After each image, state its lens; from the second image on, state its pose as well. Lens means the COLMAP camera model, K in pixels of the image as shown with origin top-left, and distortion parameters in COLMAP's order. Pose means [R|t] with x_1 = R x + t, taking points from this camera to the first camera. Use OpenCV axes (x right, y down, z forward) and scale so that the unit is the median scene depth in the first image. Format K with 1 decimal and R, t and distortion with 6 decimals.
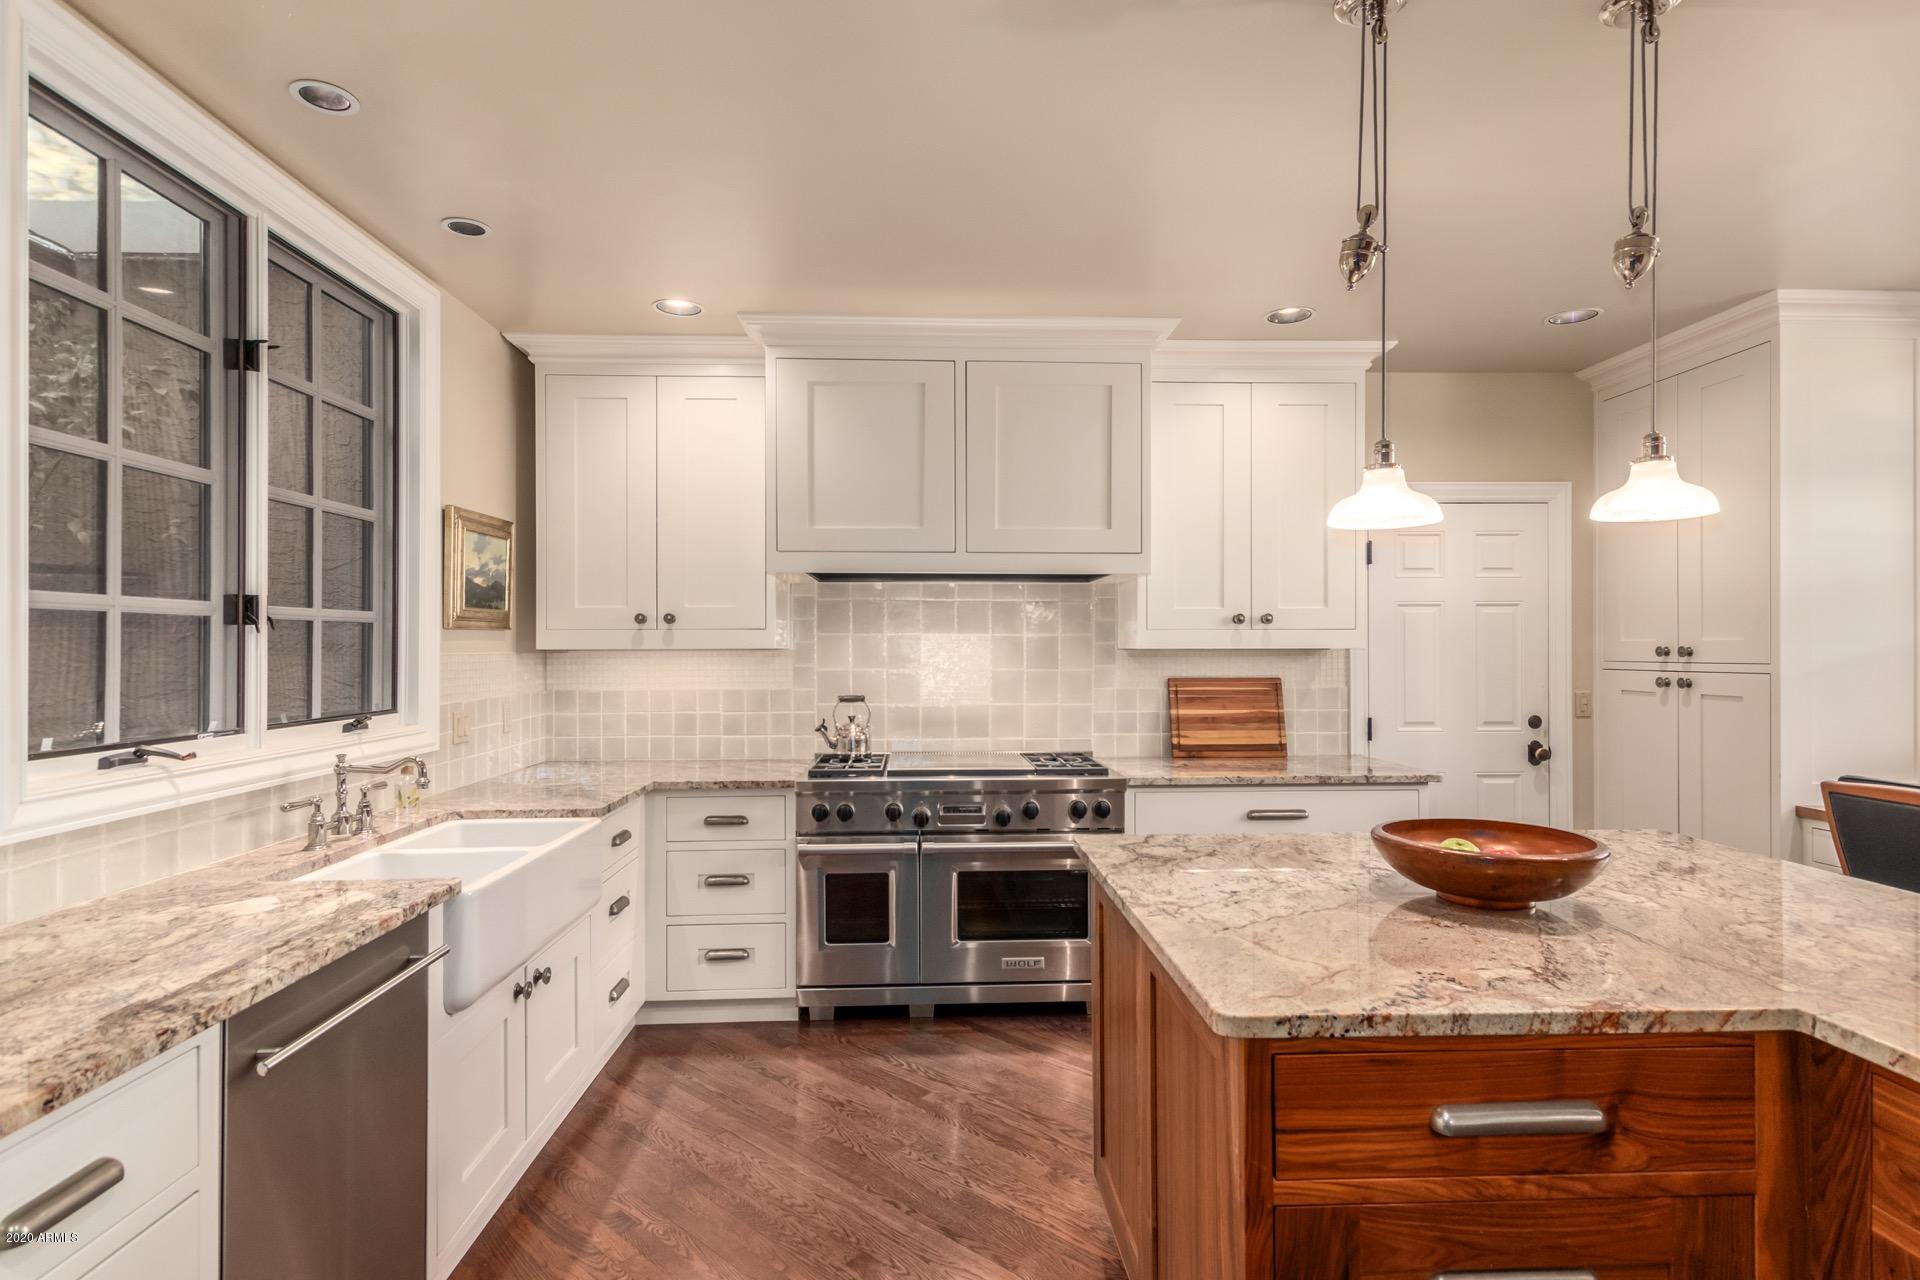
lens RADIAL K [[988.4, 0, 962.9], [0, 988.4, 642.4], [0, 0, 1]] dist [0.018090, -0.001876]
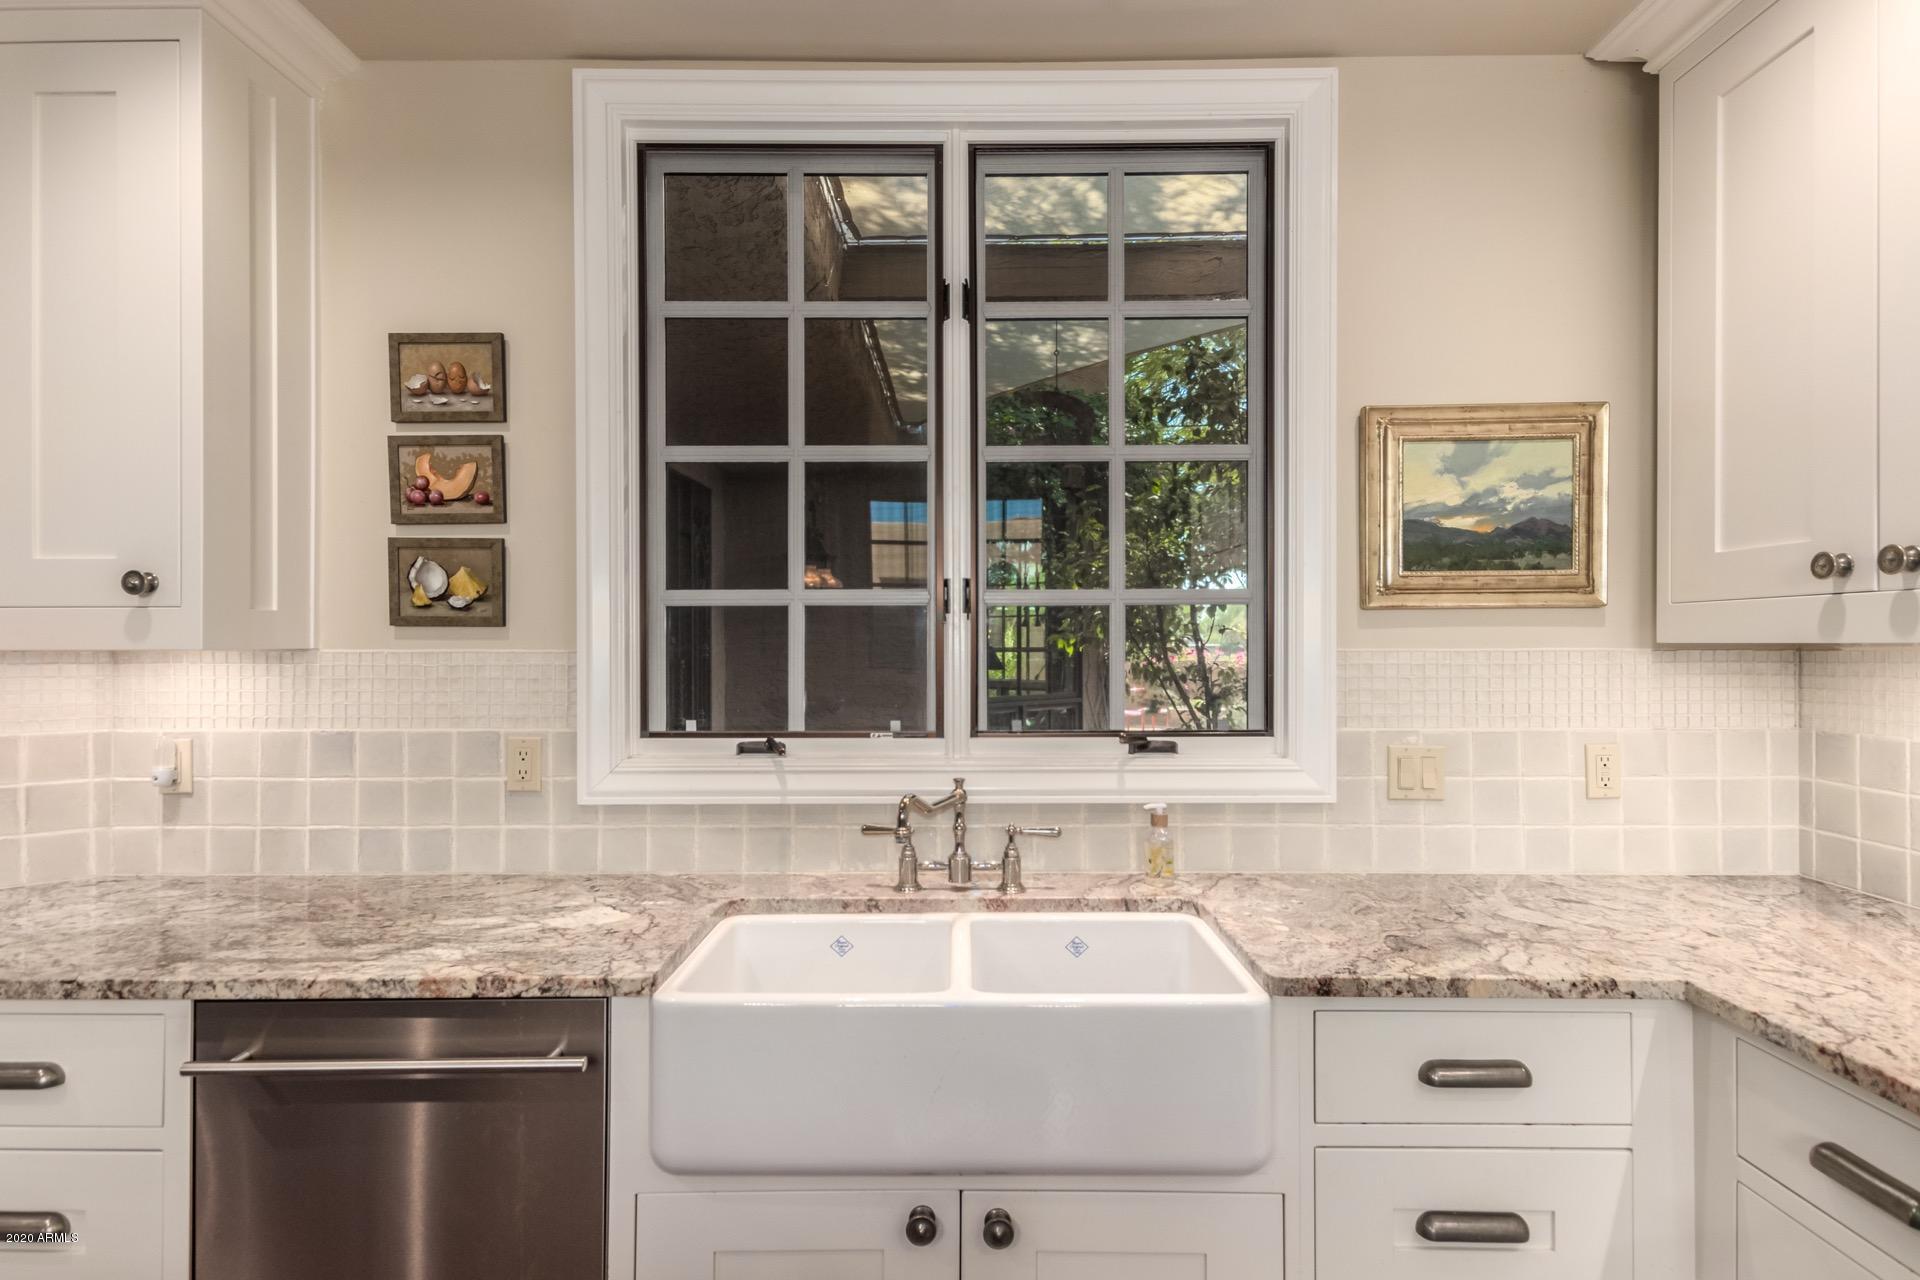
lens RADIAL K [[988.4, 0, 973.8], [0, 988.4, 636.3], [0, 0, 1]] dist [0.018090, -0.001876]
pose [[-0.050727, -0.004345, -0.998703, 0.178364], [0.005706, 0.999973, -0.004640, 0.007796], [0.998696, -0.005934, -0.050700, 1.333674]]
